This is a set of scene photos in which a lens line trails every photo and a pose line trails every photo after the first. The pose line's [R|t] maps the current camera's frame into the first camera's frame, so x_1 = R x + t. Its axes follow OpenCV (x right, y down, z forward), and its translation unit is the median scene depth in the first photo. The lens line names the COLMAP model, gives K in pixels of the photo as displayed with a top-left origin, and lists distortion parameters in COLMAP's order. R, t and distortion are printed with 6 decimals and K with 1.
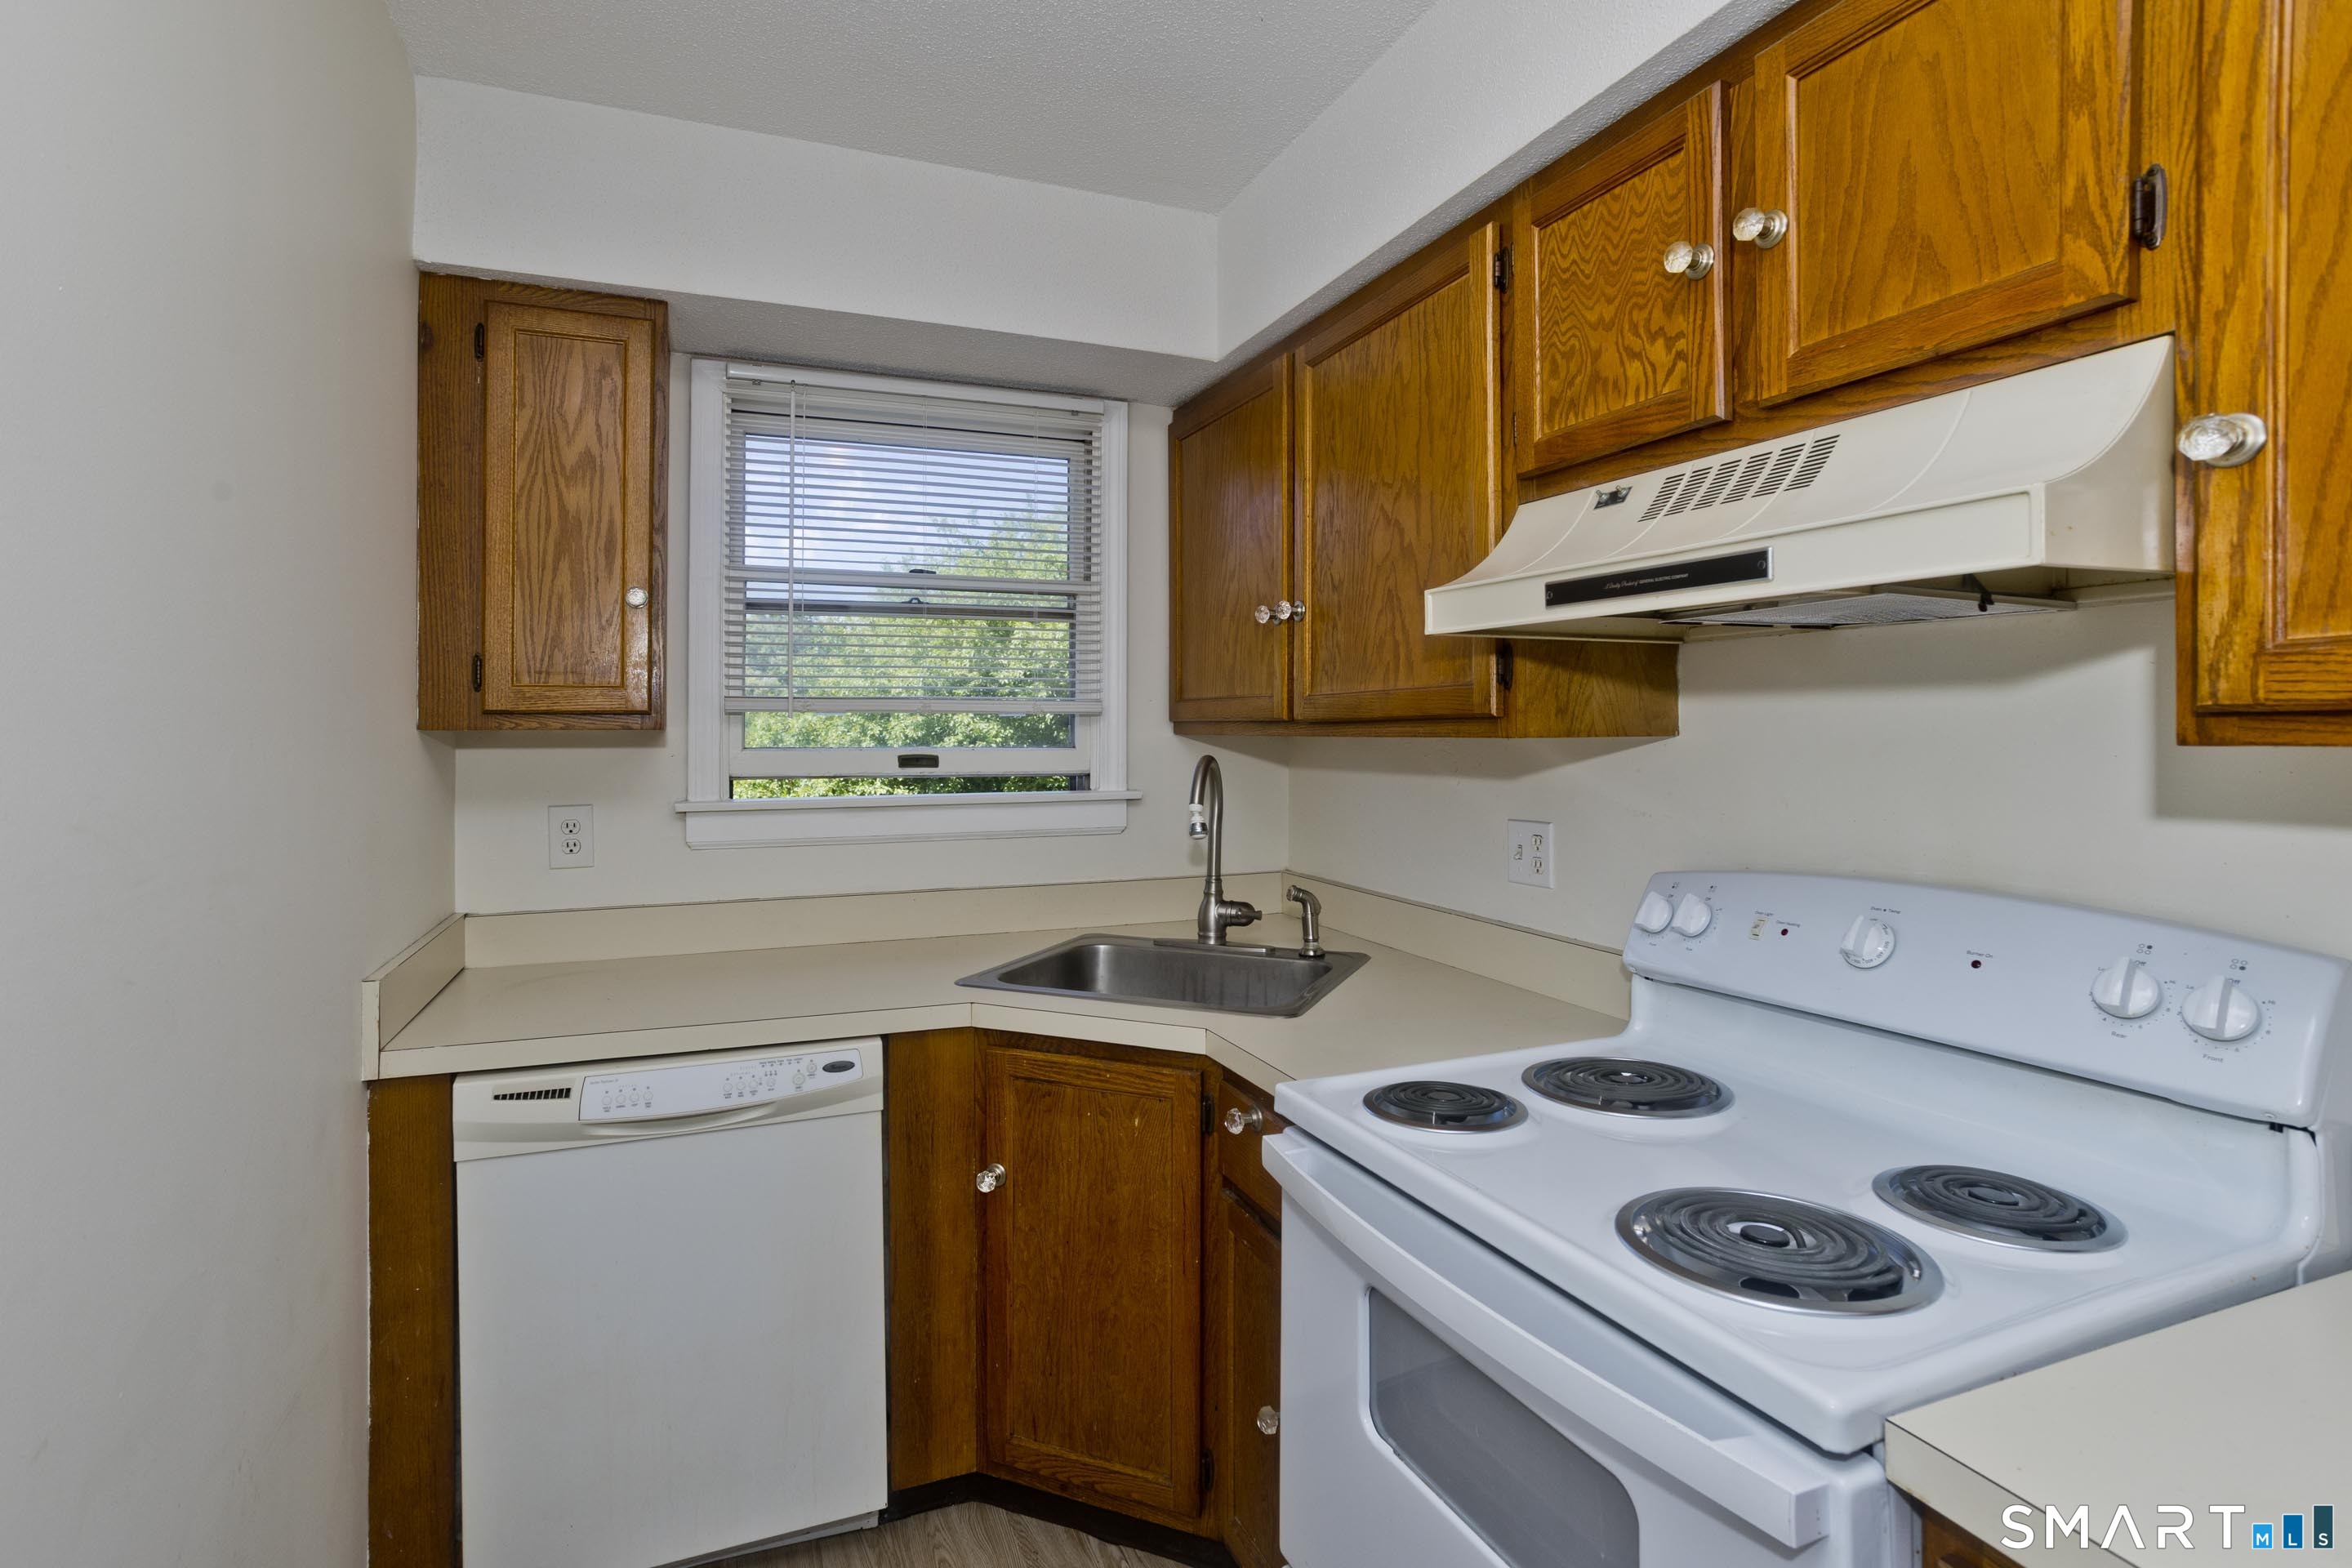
lens RADIAL K [[1161.6, 0, 1172.0], [0, 1161.6, 725.4], [0, 0, 1]] dist [-0.042242, 0.026656]
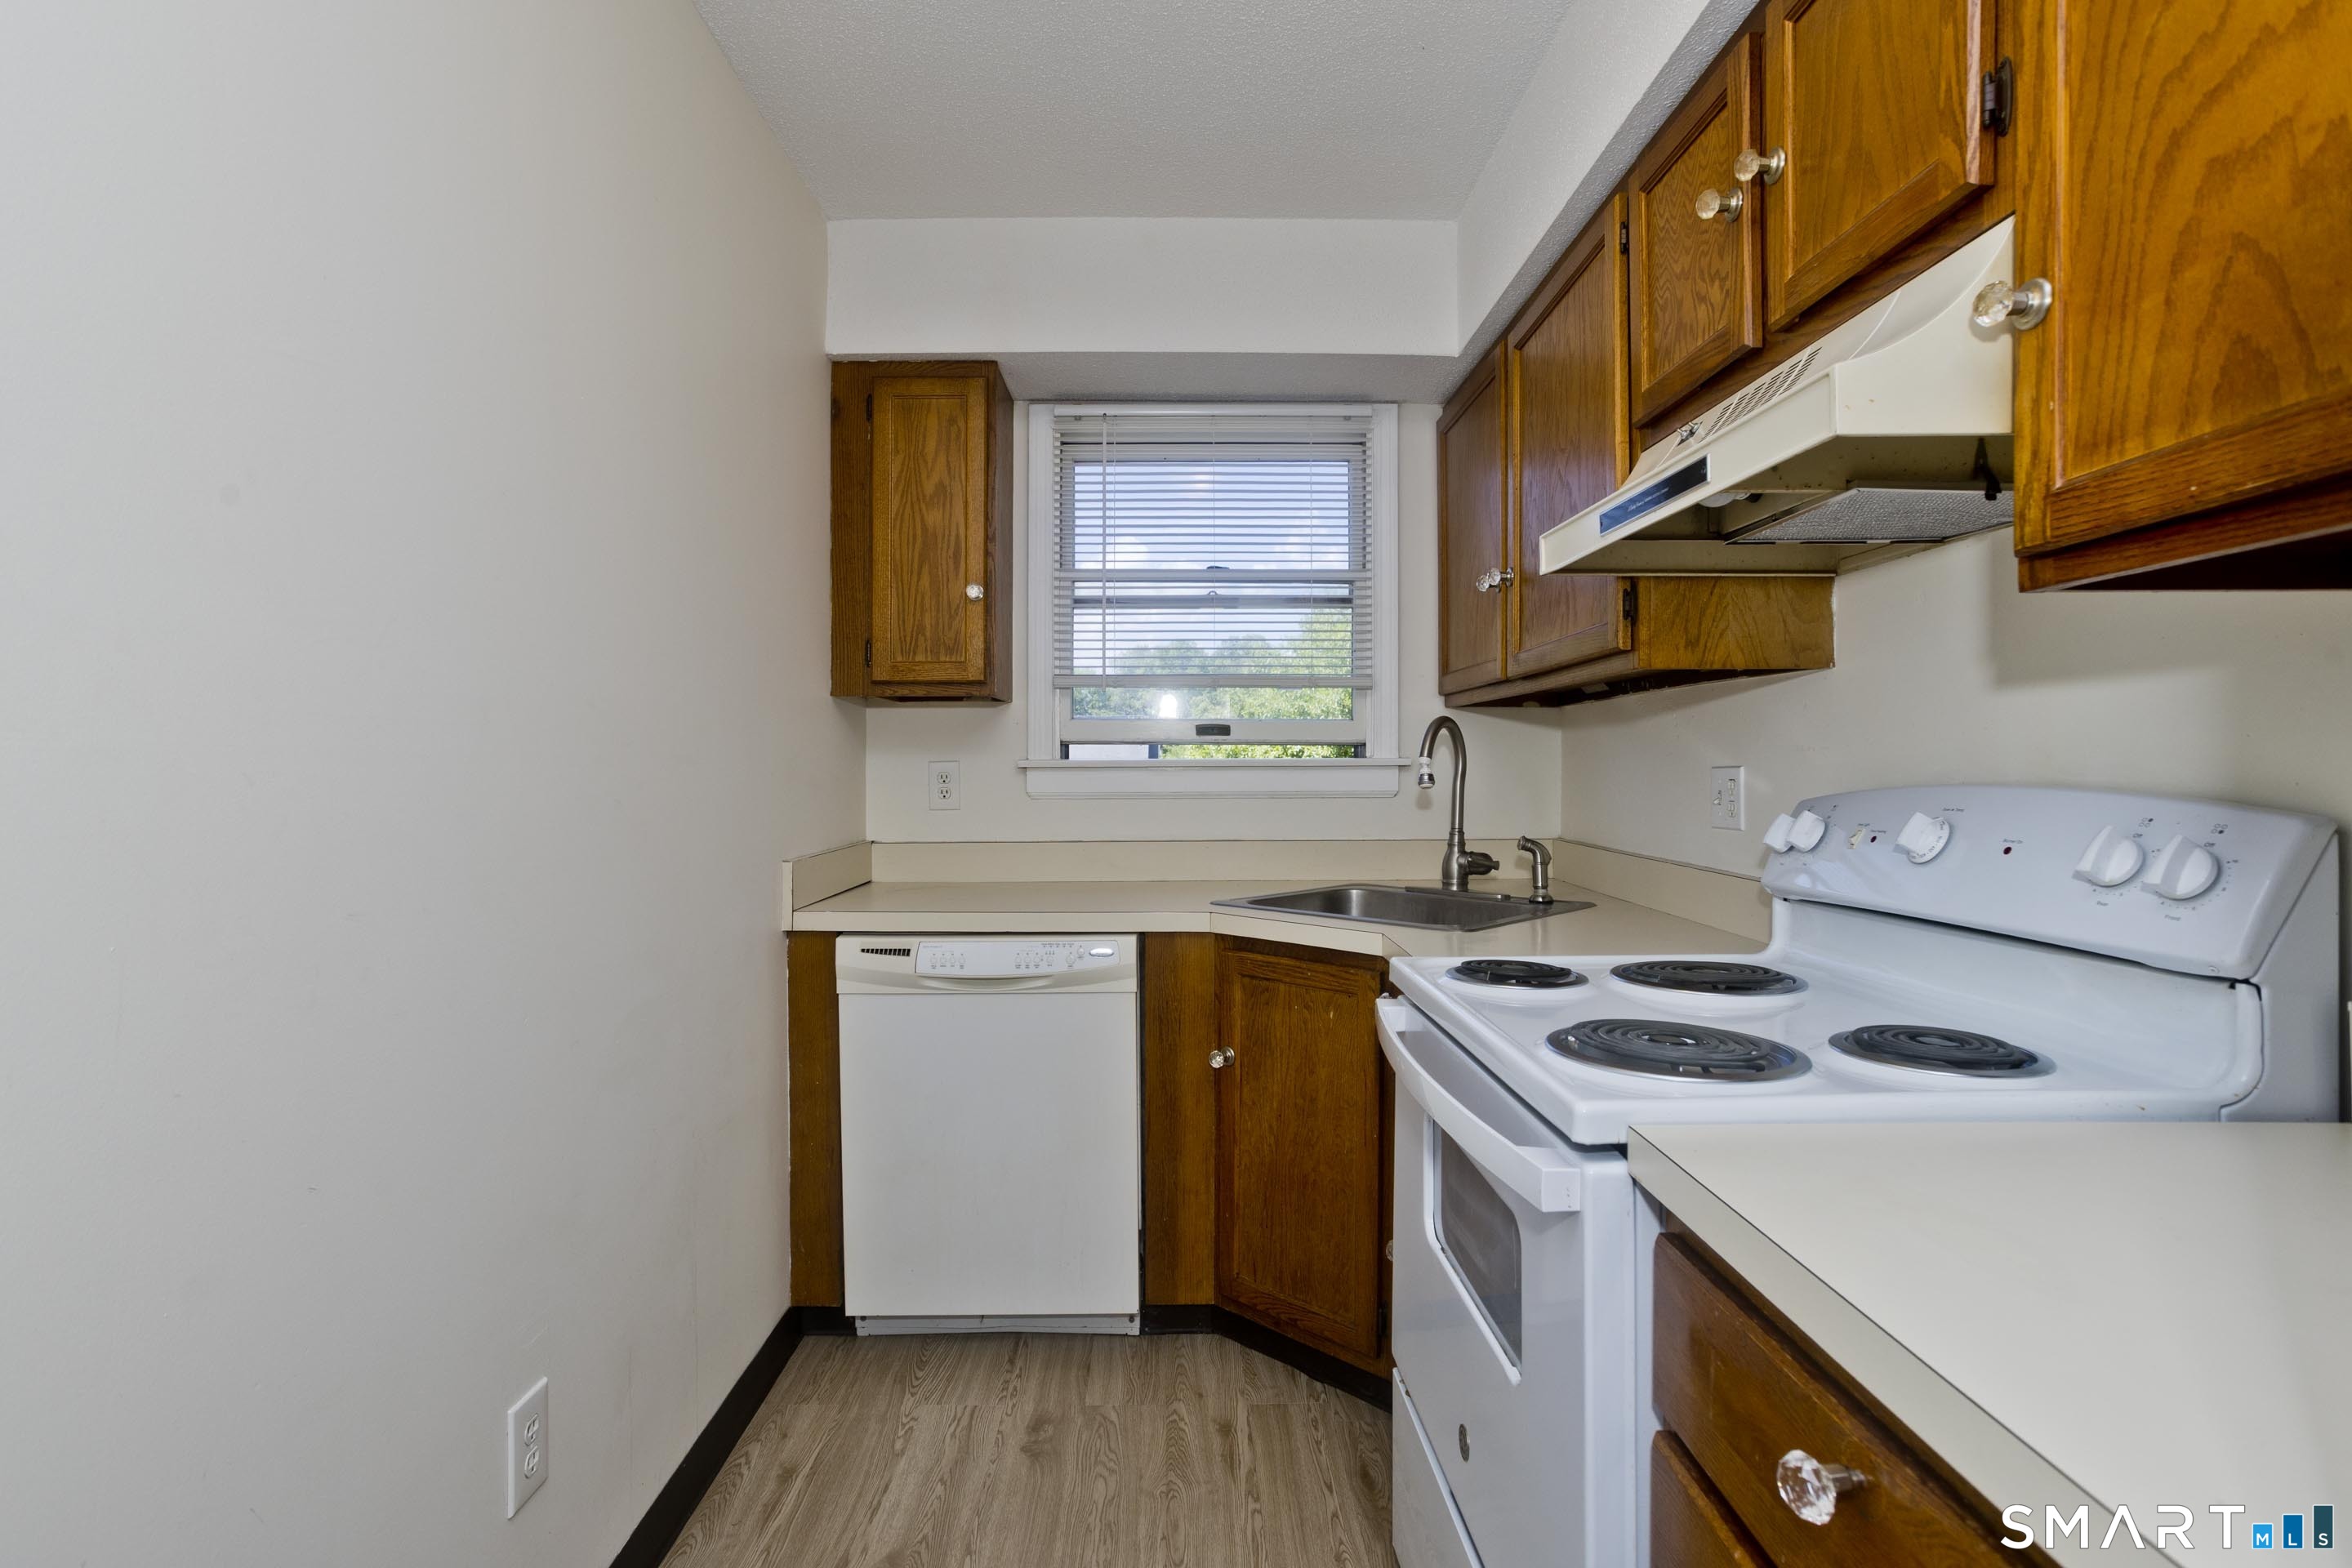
lens RADIAL K [[1161.6, 0, 1167.8], [0, 1161.6, 768.5], [0, 0, 1]] dist [-0.042242, 0.026656]
pose [[0.926518, 0.004836, -0.376219, 0.268812], [-0.001023, 0.999946, 0.010333, 0.086140], [0.376248, -0.009189, 0.926473, -0.152752]]
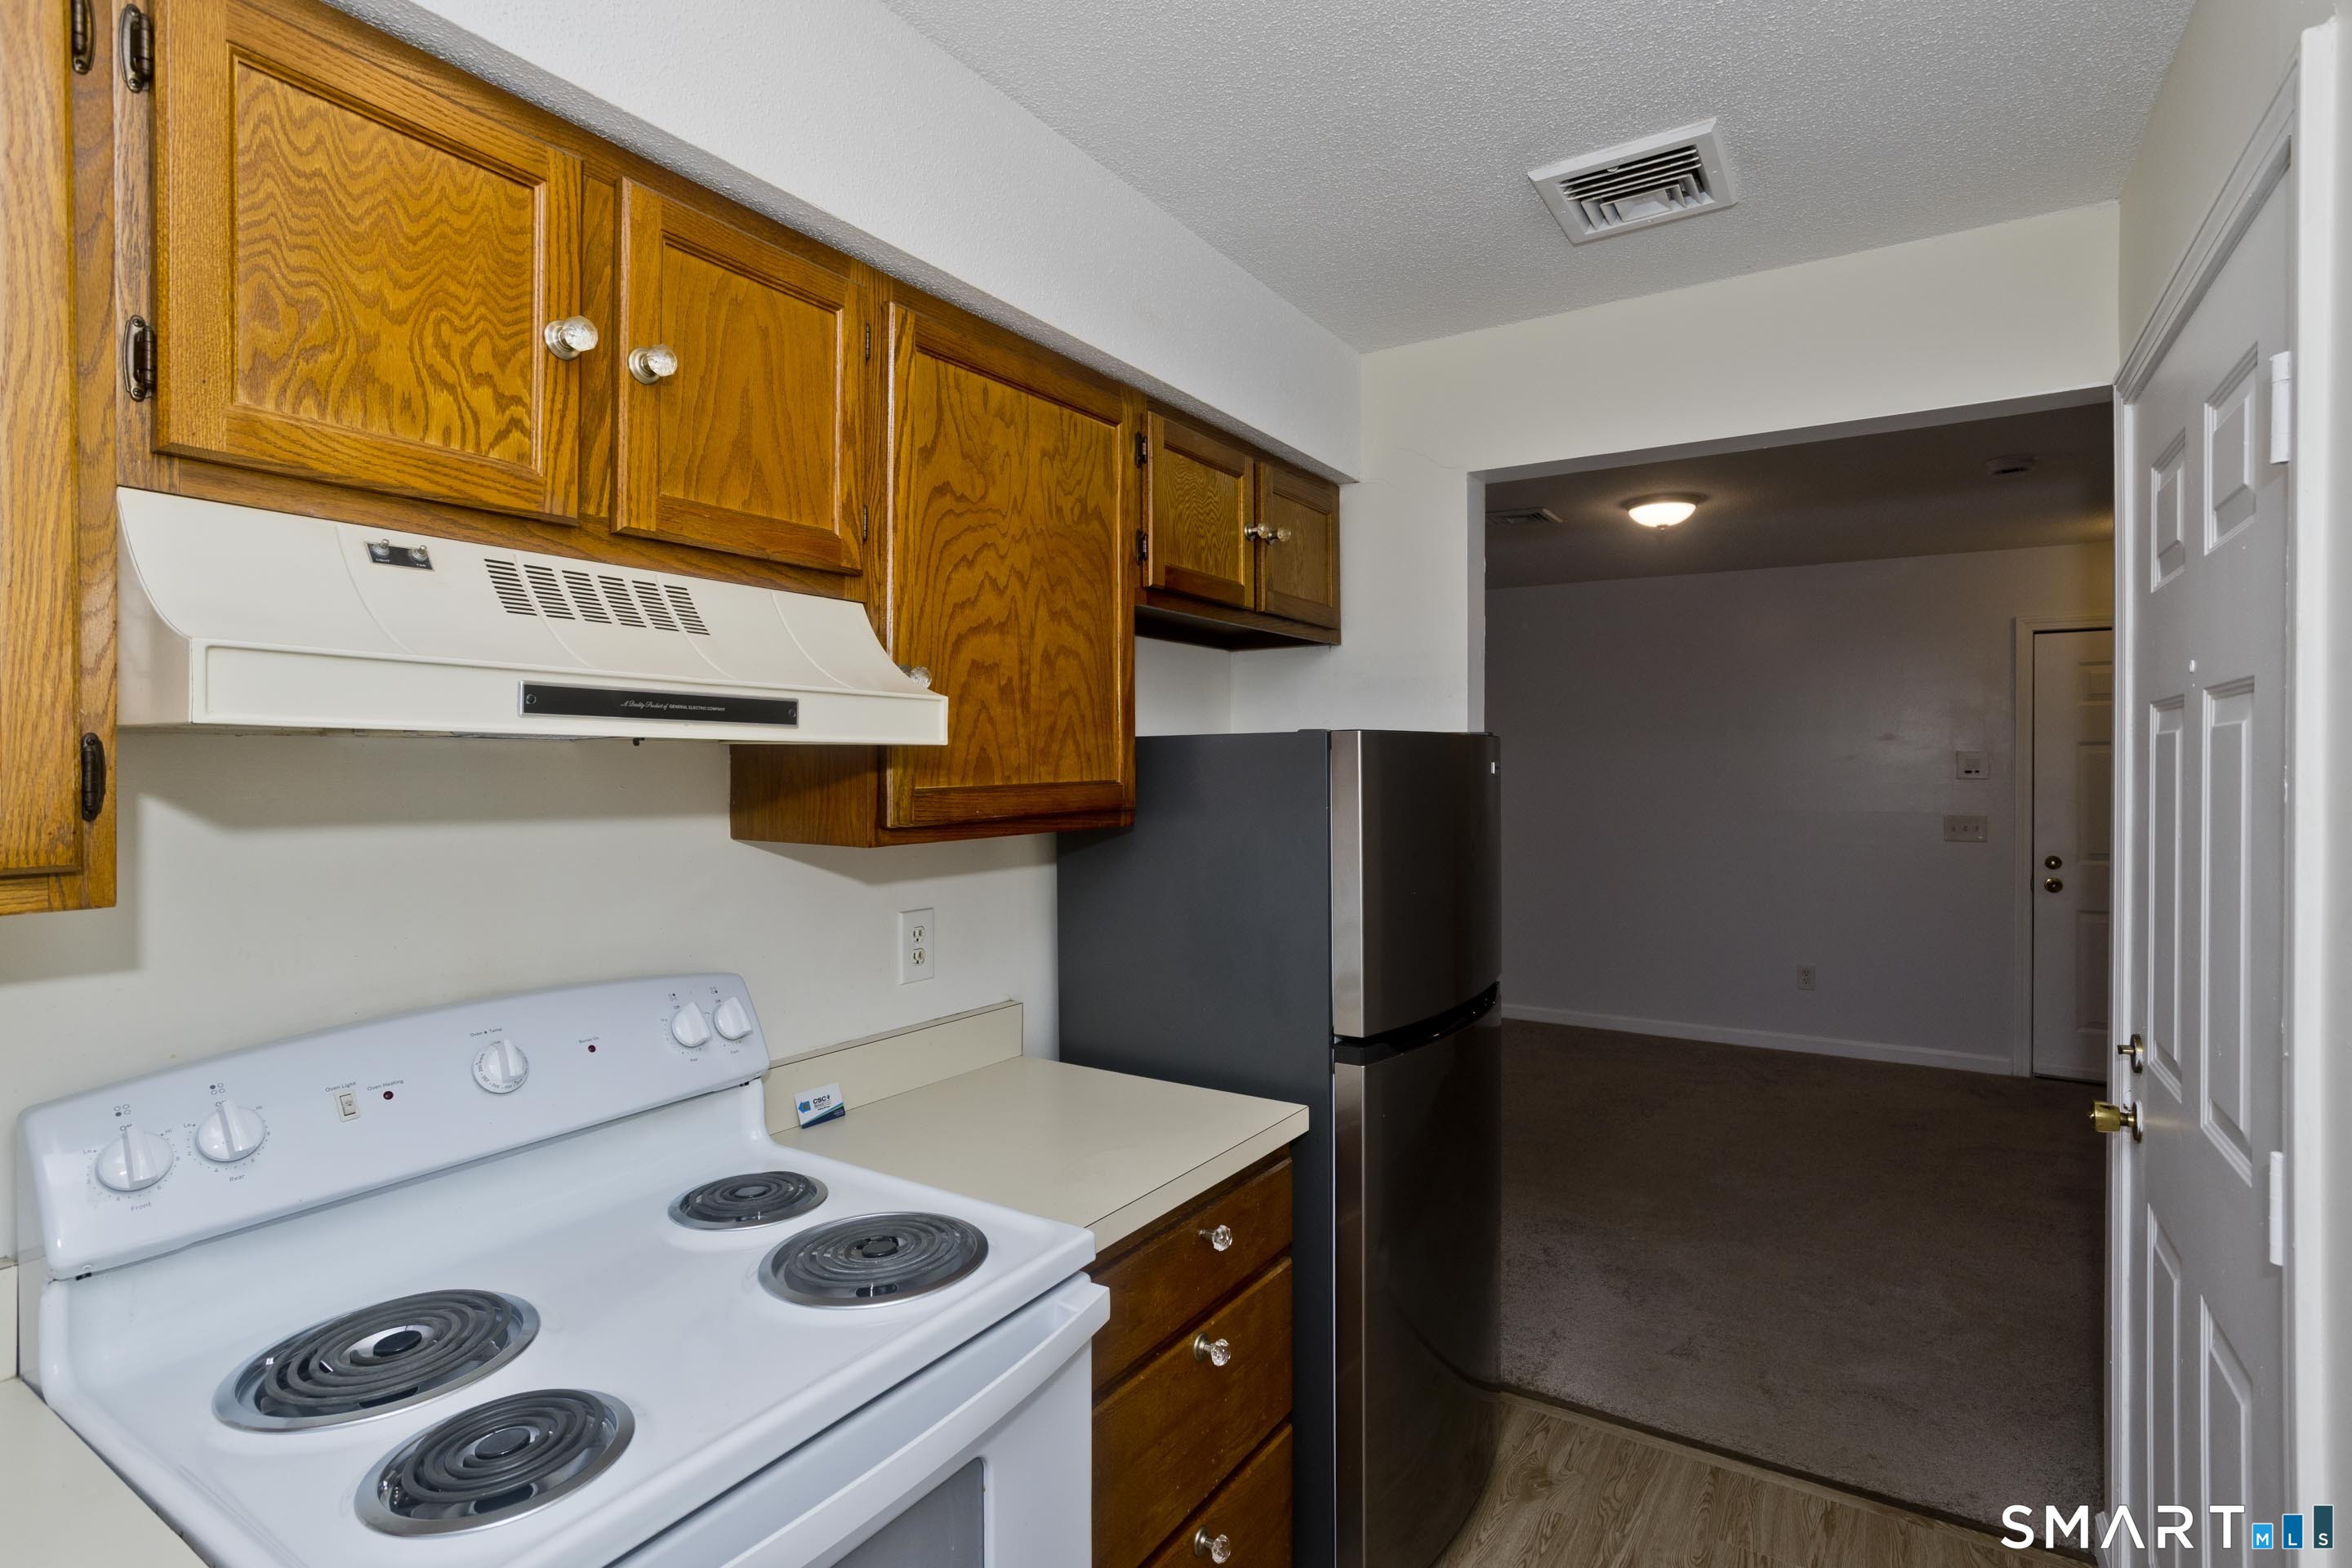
lens RADIAL K [[1161.6, 0, 1081.7], [0, 1161.6, 761.1], [0, 0, 1]] dist [-0.042242, 0.026656]
pose [[-0.533134, 0.001927, 0.846029, -0.369004], [-0.001603, 0.999993, -0.003288, -0.052729], [-0.846029, -0.003109, -0.533127, 0.816397]]
